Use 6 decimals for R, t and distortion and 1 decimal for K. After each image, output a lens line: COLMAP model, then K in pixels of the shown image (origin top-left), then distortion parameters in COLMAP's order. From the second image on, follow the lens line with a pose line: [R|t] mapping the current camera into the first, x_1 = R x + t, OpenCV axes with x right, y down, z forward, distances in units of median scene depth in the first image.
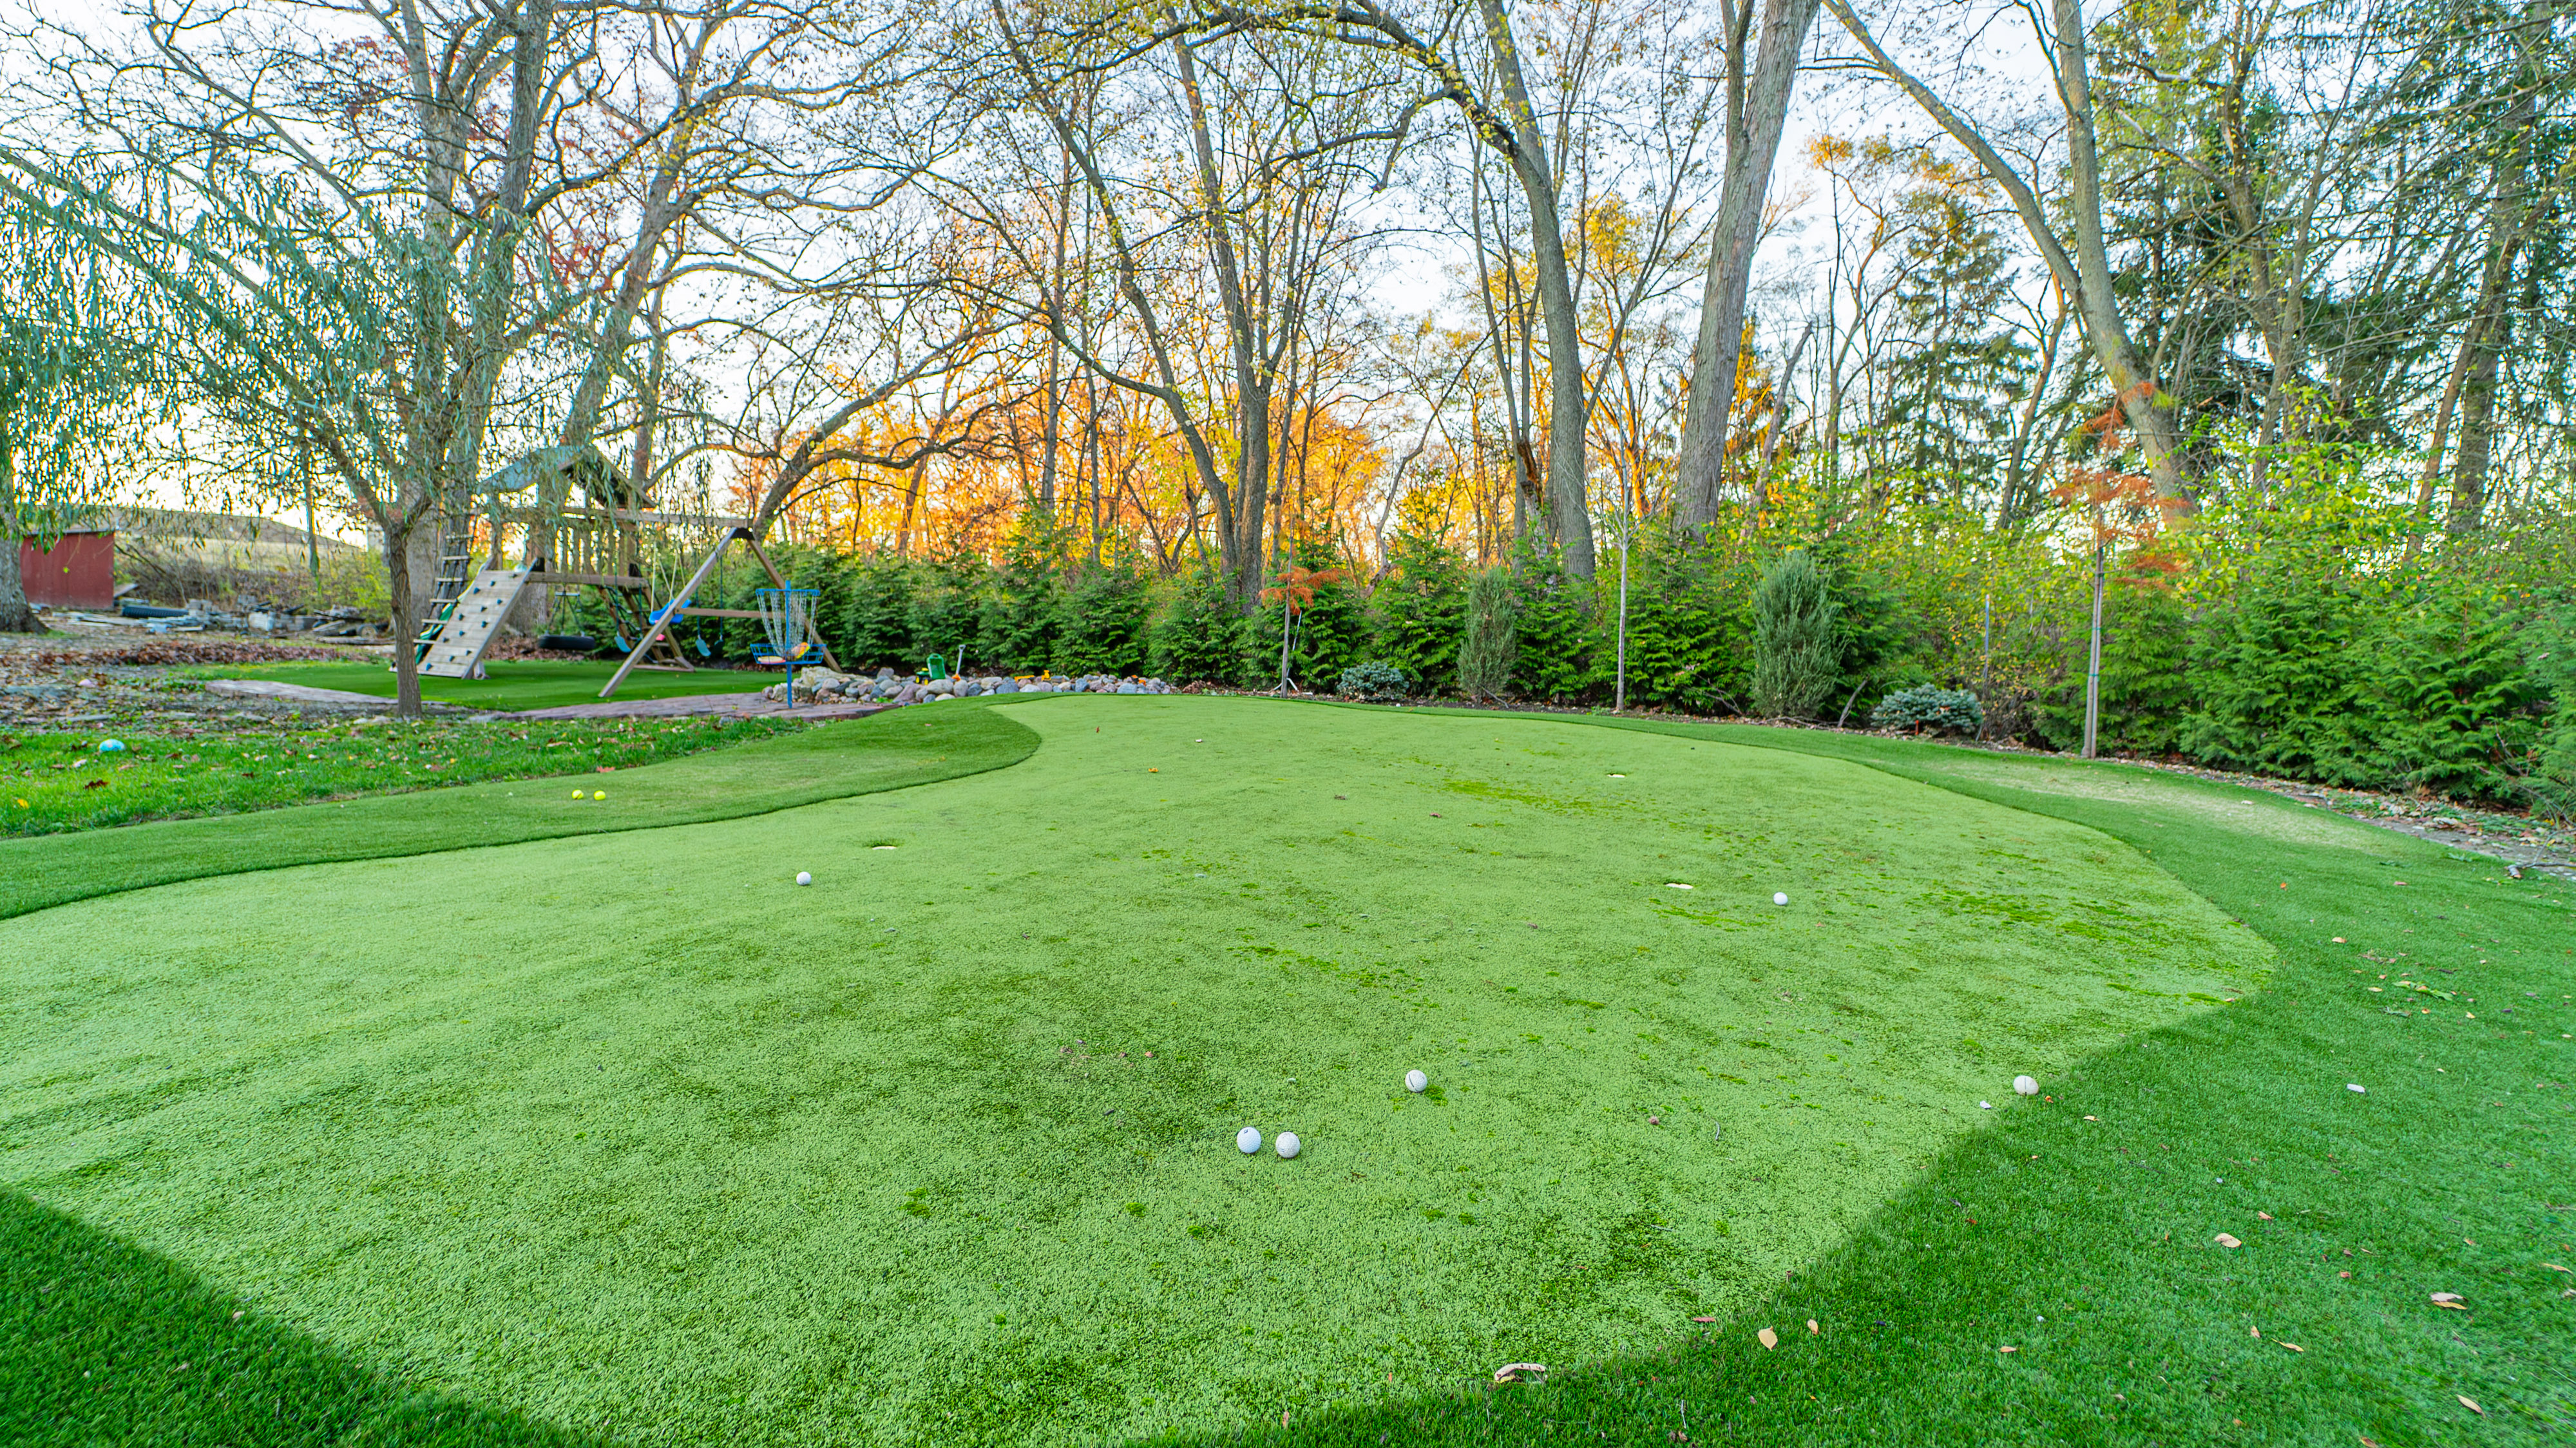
lens RADIAL K [[1103.5, 0, 1211.7], [0, 1103.5, 685.7], [0, 0, 1]] dist [0.000428, -0.000128]
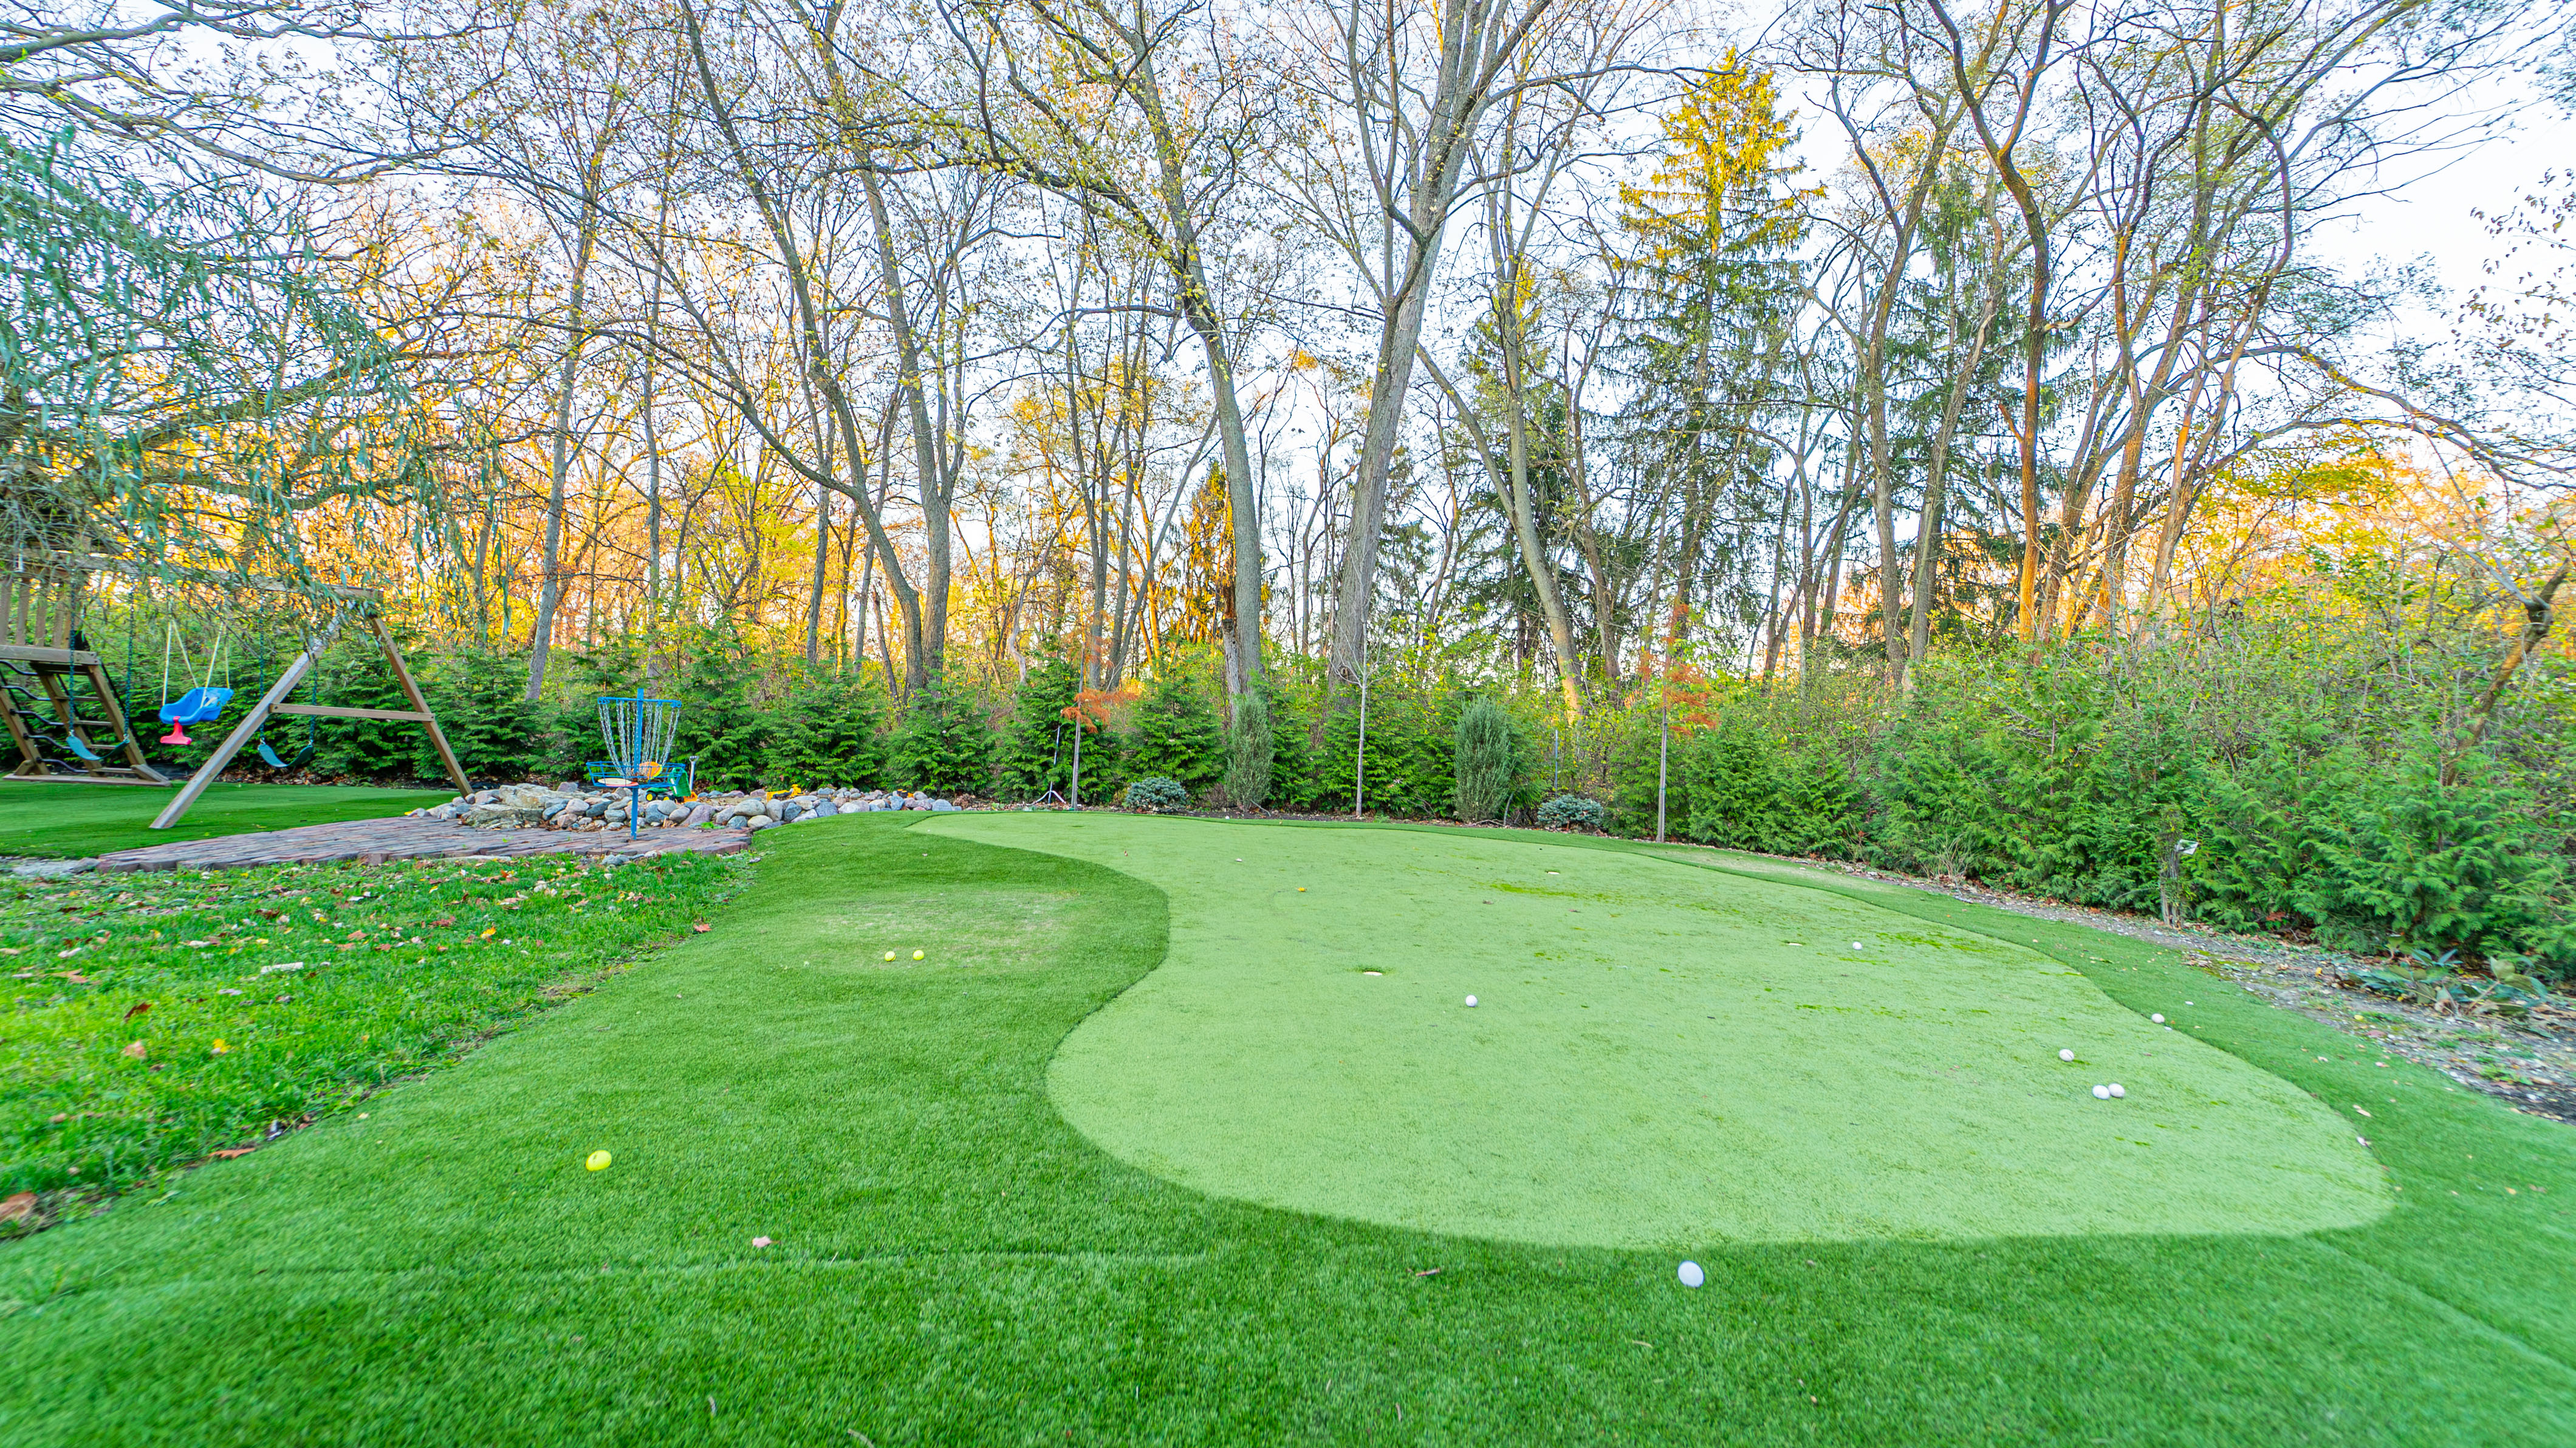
lens RADIAL K [[1059.0, 0, 1294.9], [0, 1059.0, 735.4], [0, 0, 1]] dist [-0.000208, -0.000402]
pose [[0.834338, 0.018788, 0.550933, -0.270330], [0.004409, 0.999160, -0.040751, -0.015746], [-0.551236, 0.036430, 0.833554, 0.030149]]
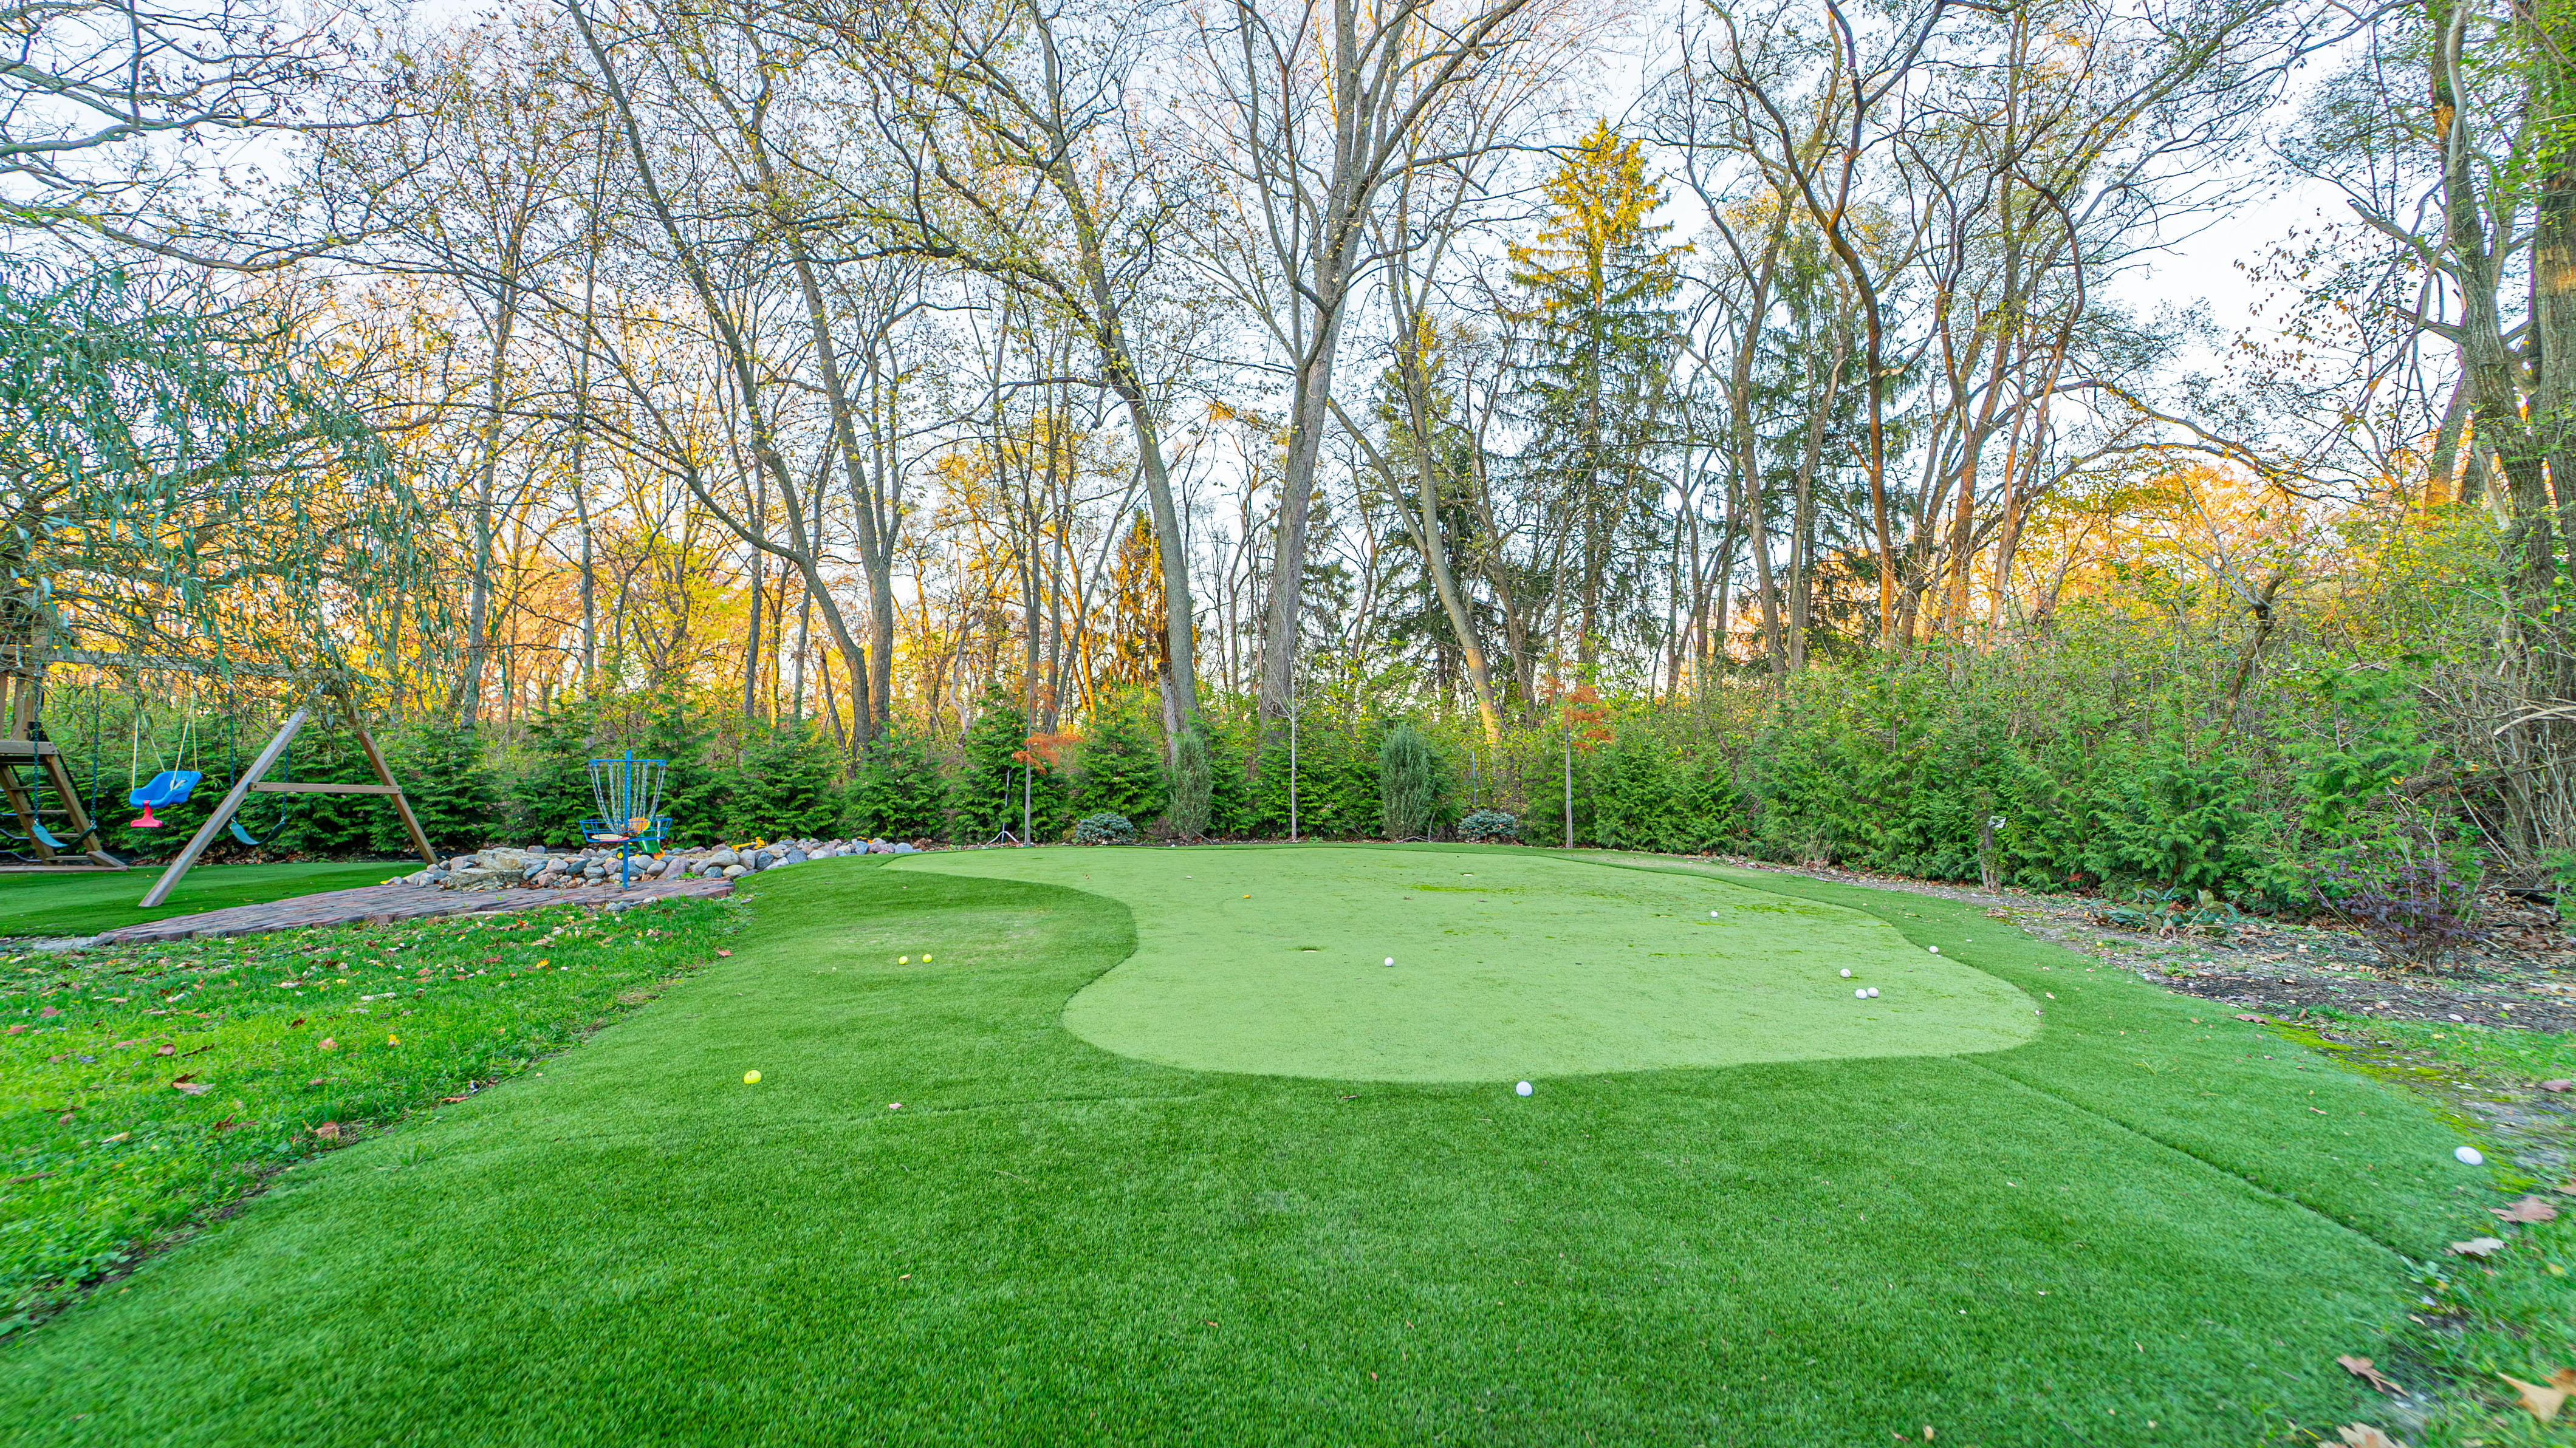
lens RADIAL K [[1047.8, 0, 1298.0], [0, 1047.8, 734.4], [0, 0, 1]] dist [-0.000425, -0.000493]
pose [[0.796144, 0.000181, 0.605107, -0.307047], [0.056404, 0.995624, -0.074509, -0.007804], [-0.602472, 0.093450, 0.792650, -0.020031]]
